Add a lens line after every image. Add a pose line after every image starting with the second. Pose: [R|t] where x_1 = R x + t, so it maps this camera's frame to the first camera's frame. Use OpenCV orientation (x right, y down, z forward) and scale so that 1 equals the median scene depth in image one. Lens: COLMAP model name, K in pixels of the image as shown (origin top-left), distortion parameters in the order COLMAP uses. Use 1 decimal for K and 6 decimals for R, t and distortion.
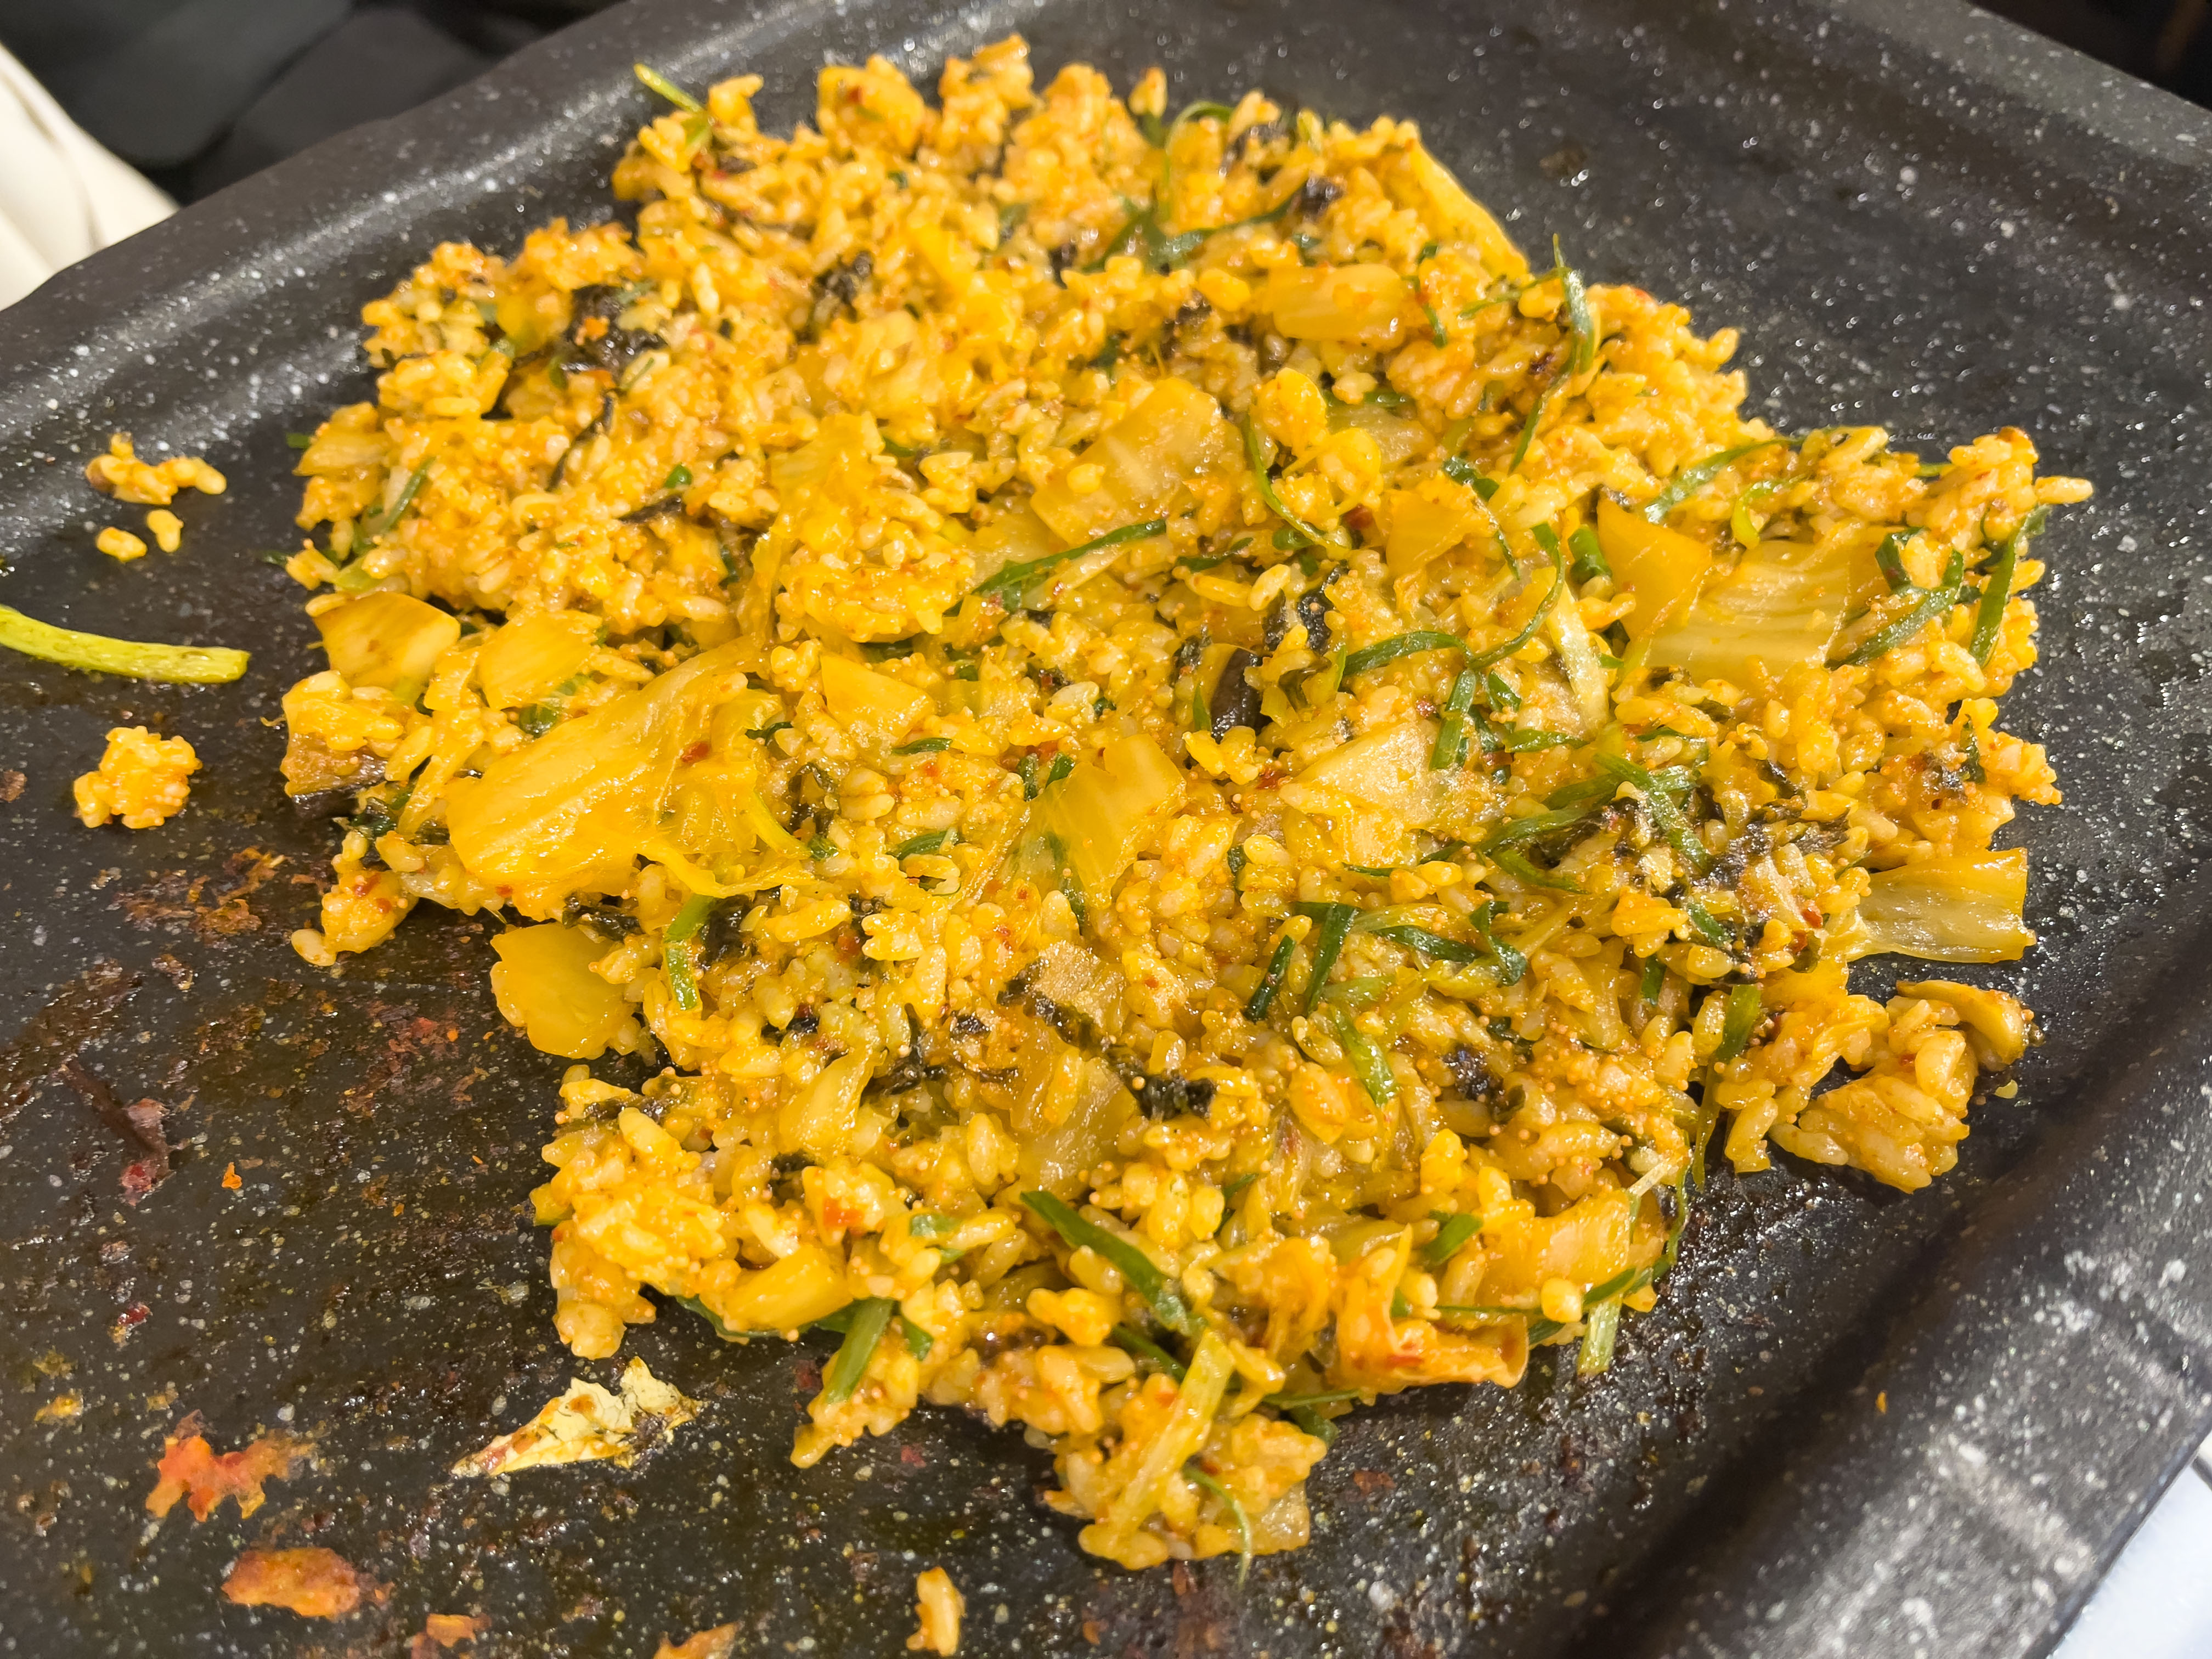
lens RADIAL K [[1591.5, 0, 1106.3], [0, 1591.5, 829.1], [0, 0, 1]] dist [-0.000126, 0.001515]
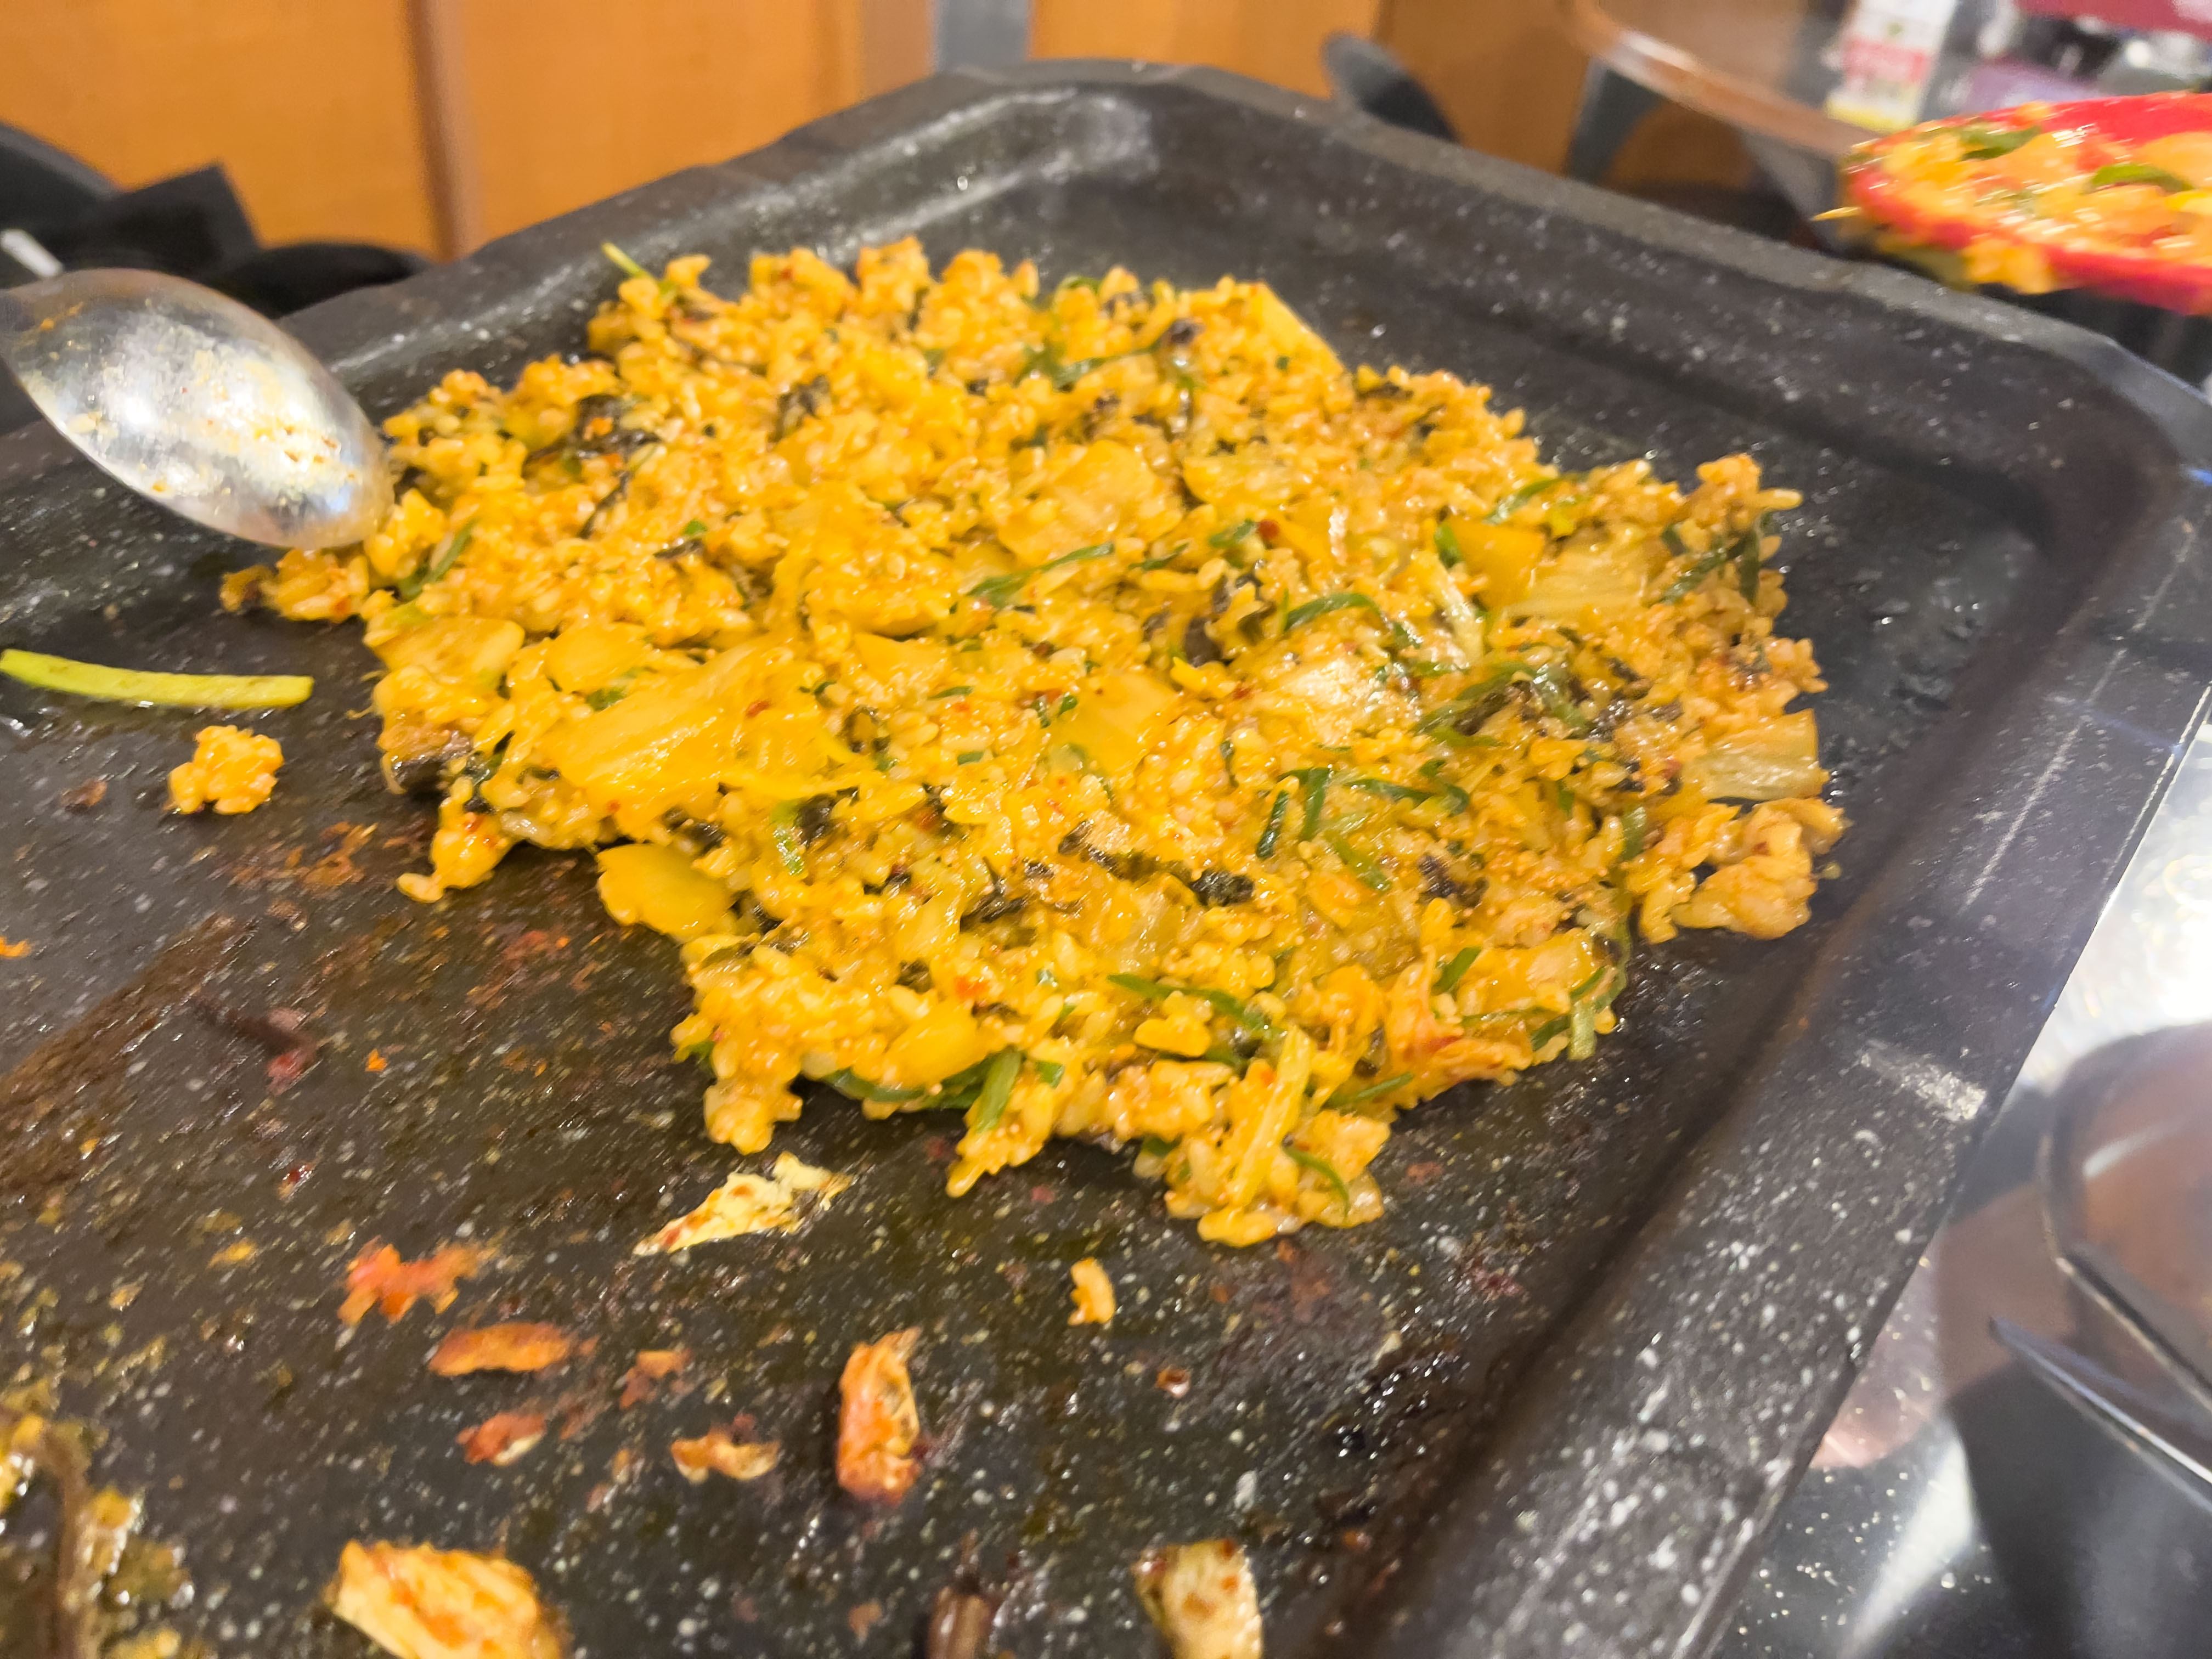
lens RADIAL K [[1591.5, 0, 1106.3], [0, 1591.5, 829.1], [0, 0, 1]] dist [-0.000126, 0.001515]
pose [[0.985174, -0.057214, 0.161735, -0.209412], [0.088732, 0.976791, -0.194950, 0.305488], [-0.146827, 0.206411, 0.967386, -0.163896]]
